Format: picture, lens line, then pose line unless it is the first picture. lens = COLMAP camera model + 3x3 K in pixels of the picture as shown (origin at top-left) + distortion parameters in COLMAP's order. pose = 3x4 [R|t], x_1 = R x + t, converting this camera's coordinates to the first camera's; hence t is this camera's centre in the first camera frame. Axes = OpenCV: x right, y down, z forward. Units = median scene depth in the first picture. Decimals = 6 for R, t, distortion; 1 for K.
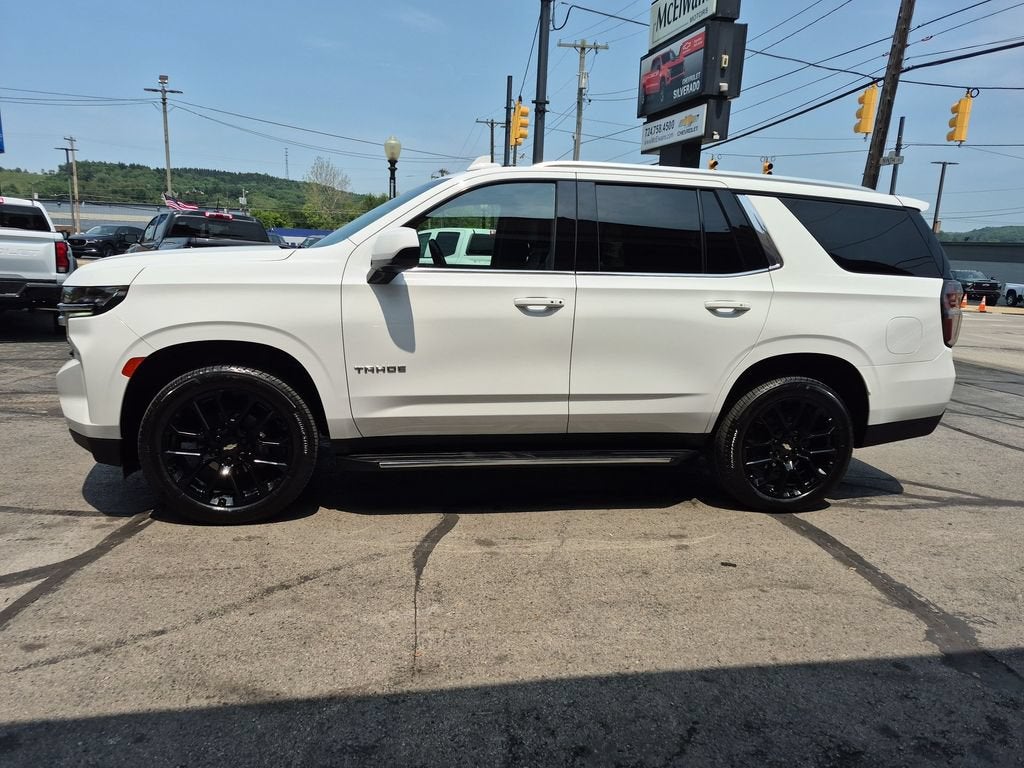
lens RADIAL K [[712.8, 0, 499.2], [0, 712.8, 387.5], [0, 0, 1]] dist [0.057010, -0.047567]
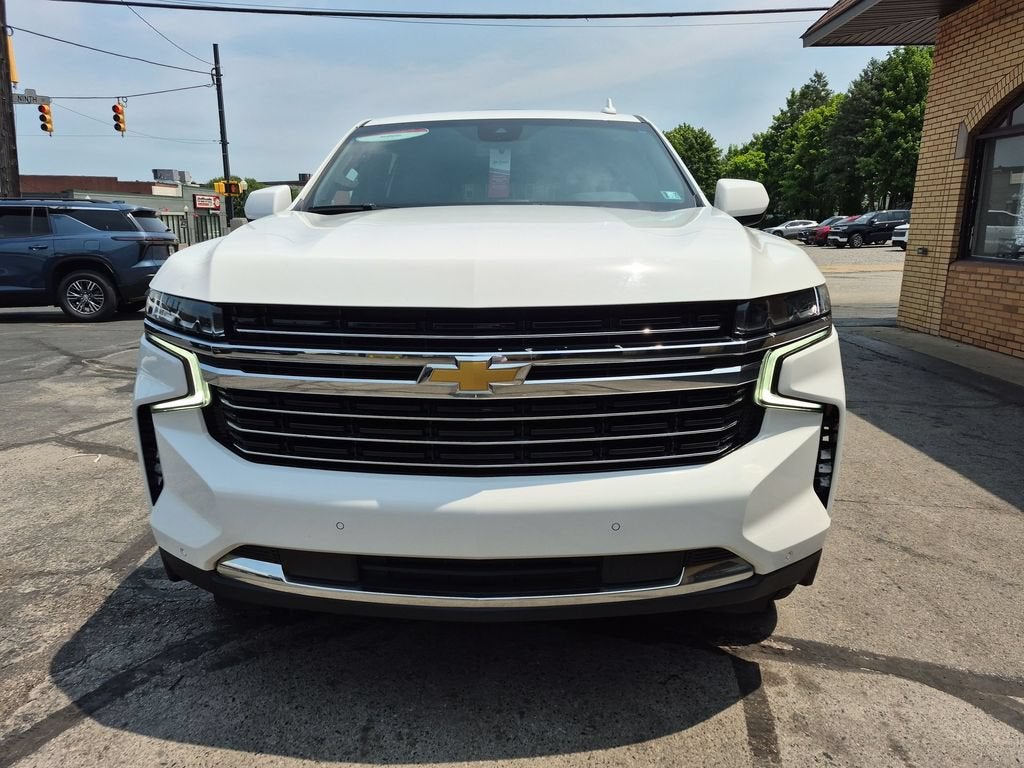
lens RADIAL K [[712.8, 0, 505.9], [0, 712.8, 381.1], [0, 0, 1]] dist [0.057010, -0.047567]
pose [[0.224576, -0.251256, 0.941507, -1.013543], [0.195478, 0.958163, 0.209074, -0.203607], [-0.954649, 0.137091, 0.264295, 0.958812]]
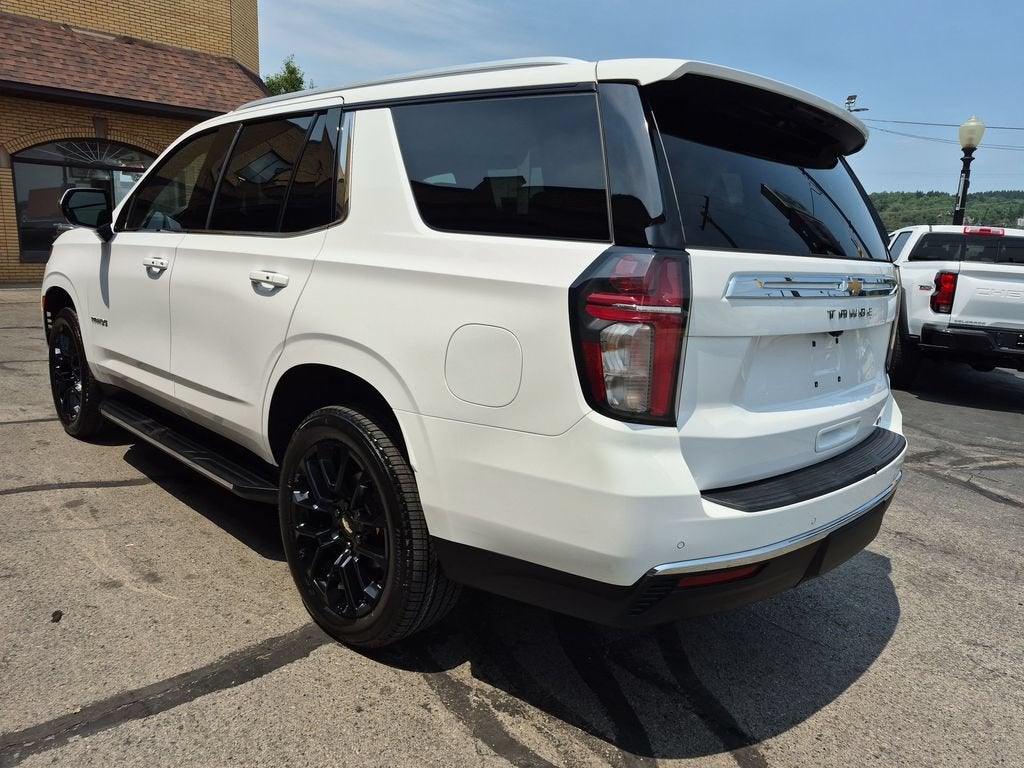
lens RADIAL K [[712.8, 0, 508.9], [0, 712.8, 376.1], [0, 0, 1]] dist [0.057010, -0.047567]
pose [[0.562903, 0.135784, -0.815293, 1.015999], [-0.178966, 0.983035, 0.040158, -0.093057], [0.806915, 0.123305, 0.577655, 0.815547]]
